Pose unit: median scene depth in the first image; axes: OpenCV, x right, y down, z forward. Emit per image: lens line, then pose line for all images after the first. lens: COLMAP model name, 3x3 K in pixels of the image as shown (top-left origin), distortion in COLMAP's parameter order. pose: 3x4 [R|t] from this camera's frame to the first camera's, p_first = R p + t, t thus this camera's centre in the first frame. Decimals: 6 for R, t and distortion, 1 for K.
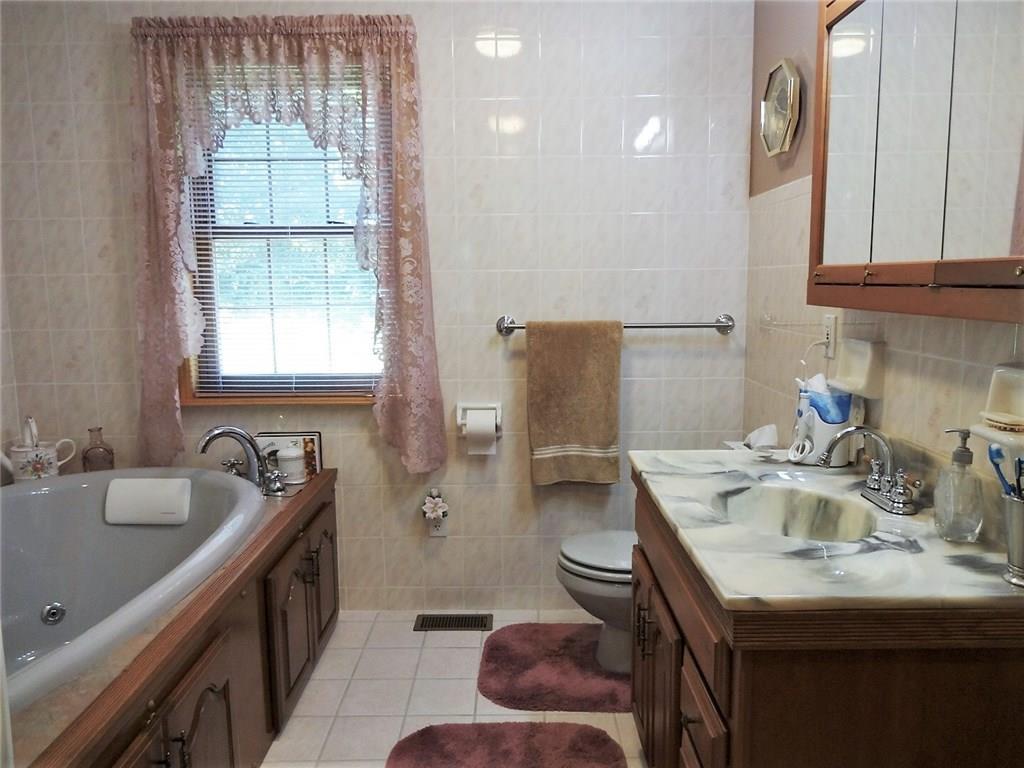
lens RADIAL K [[747.3, 0, 511.0], [0, 747.3, 384.1], [0, 0, 1]] dist [-0.020146, 0.014071]
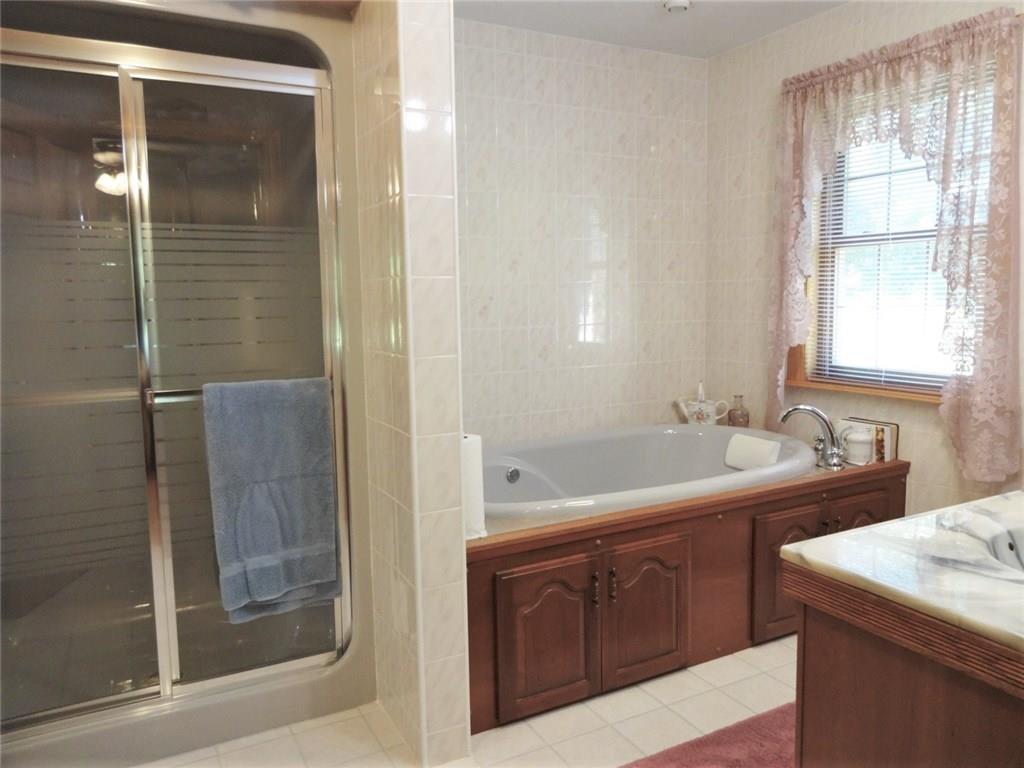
lens RADIAL K [[747.3, 0, 514.8], [0, 747.3, 382.2], [0, 0, 1]] dist [-0.020146, 0.014071]
pose [[0.462804, 0.102528, -0.880512, 0.456432], [-0.107098, 0.992480, 0.059274, -0.000052], [0.879967, 0.066868, 0.470304, 0.018536]]
